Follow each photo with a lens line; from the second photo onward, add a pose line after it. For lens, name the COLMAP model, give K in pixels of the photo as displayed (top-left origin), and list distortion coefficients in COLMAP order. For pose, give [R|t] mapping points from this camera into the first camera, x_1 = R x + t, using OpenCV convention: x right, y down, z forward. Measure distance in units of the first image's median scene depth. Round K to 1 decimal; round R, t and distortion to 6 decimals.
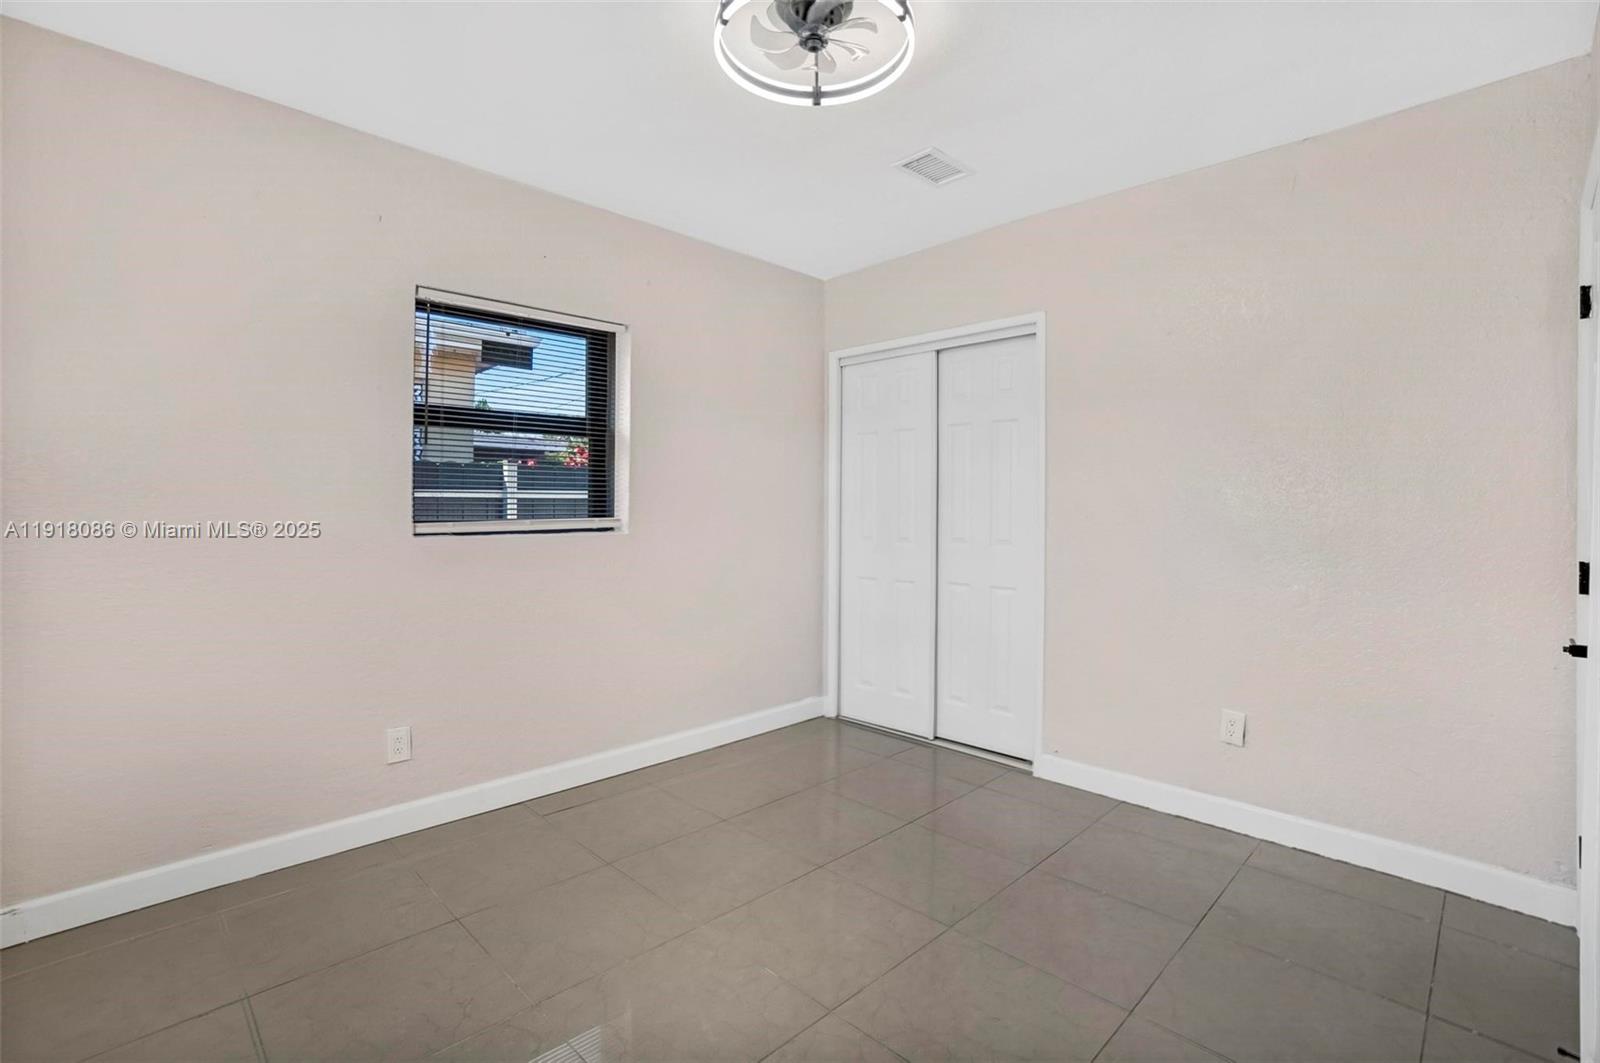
lens RADIAL K [[723.7, 0, 772.6], [0, 723.7, 508.4], [0, 0, 1]] dist [-0.061835, 0.022384]
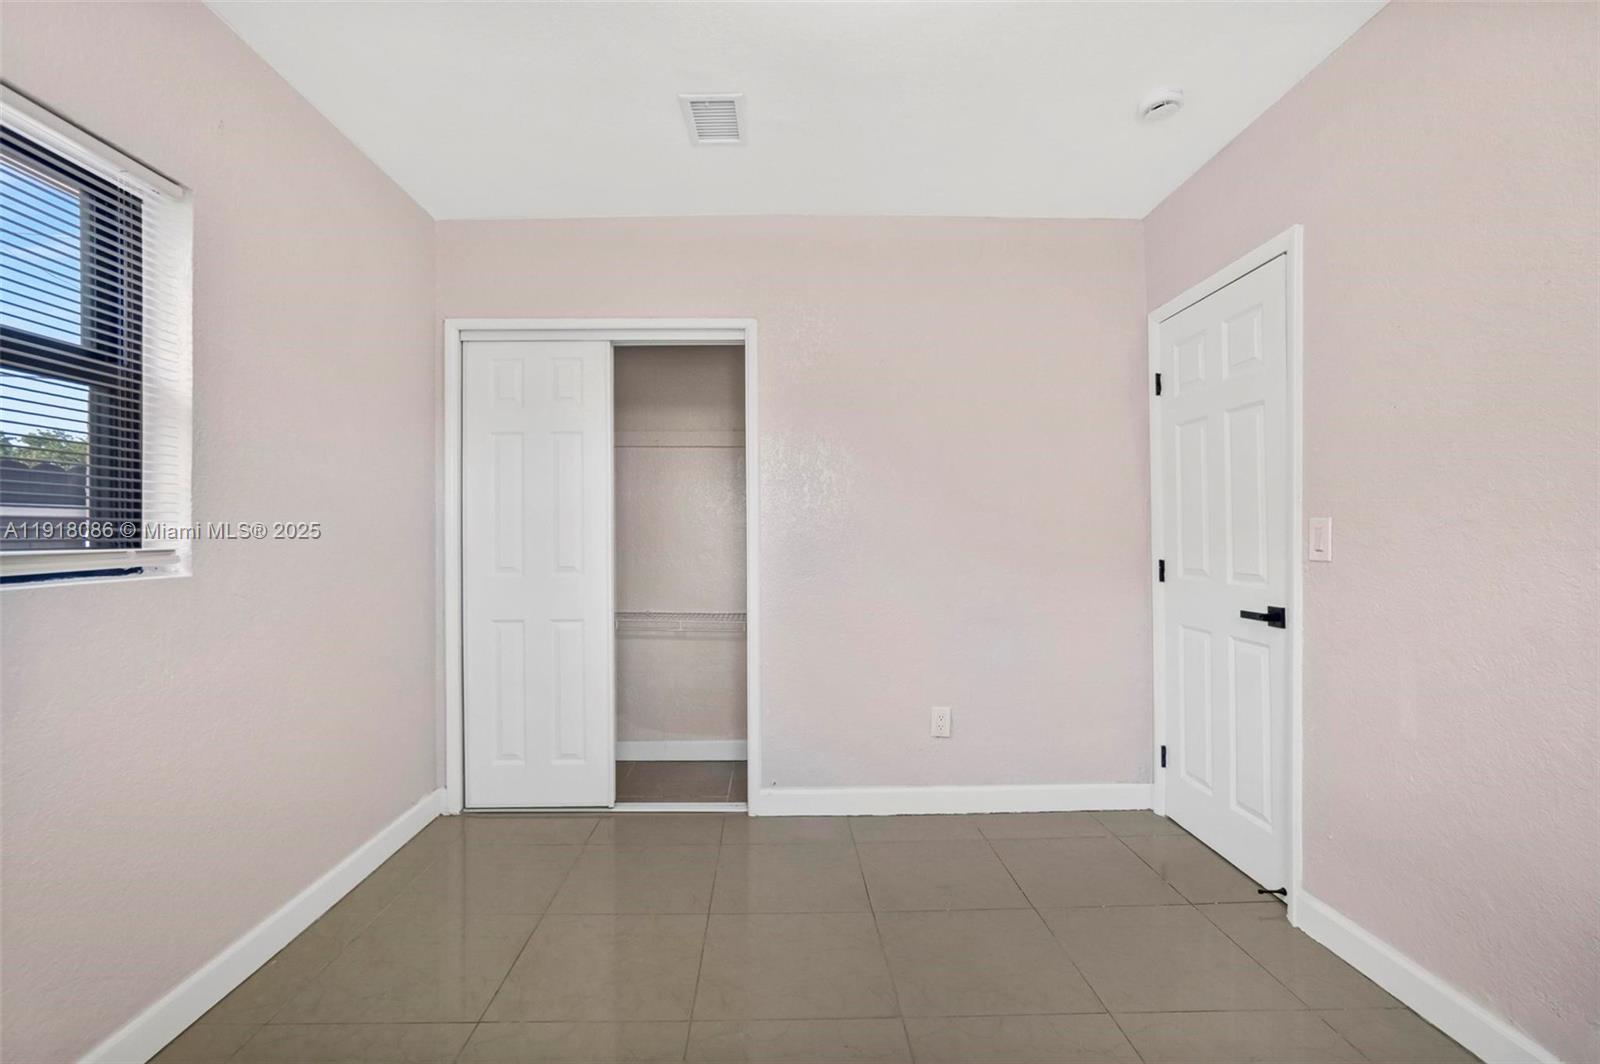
lens RADIAL K [[729.4, 0, 762.8], [0, 729.4, 528.0], [0, 0, 1]] dist [-0.063442, 0.028718]
pose [[0.682971, -0.002472, 0.730441, -0.296835], [0.008971, 0.999947, -0.005004, 0.004762], [-0.730390, 0.009970, 0.682957, 0.327552]]
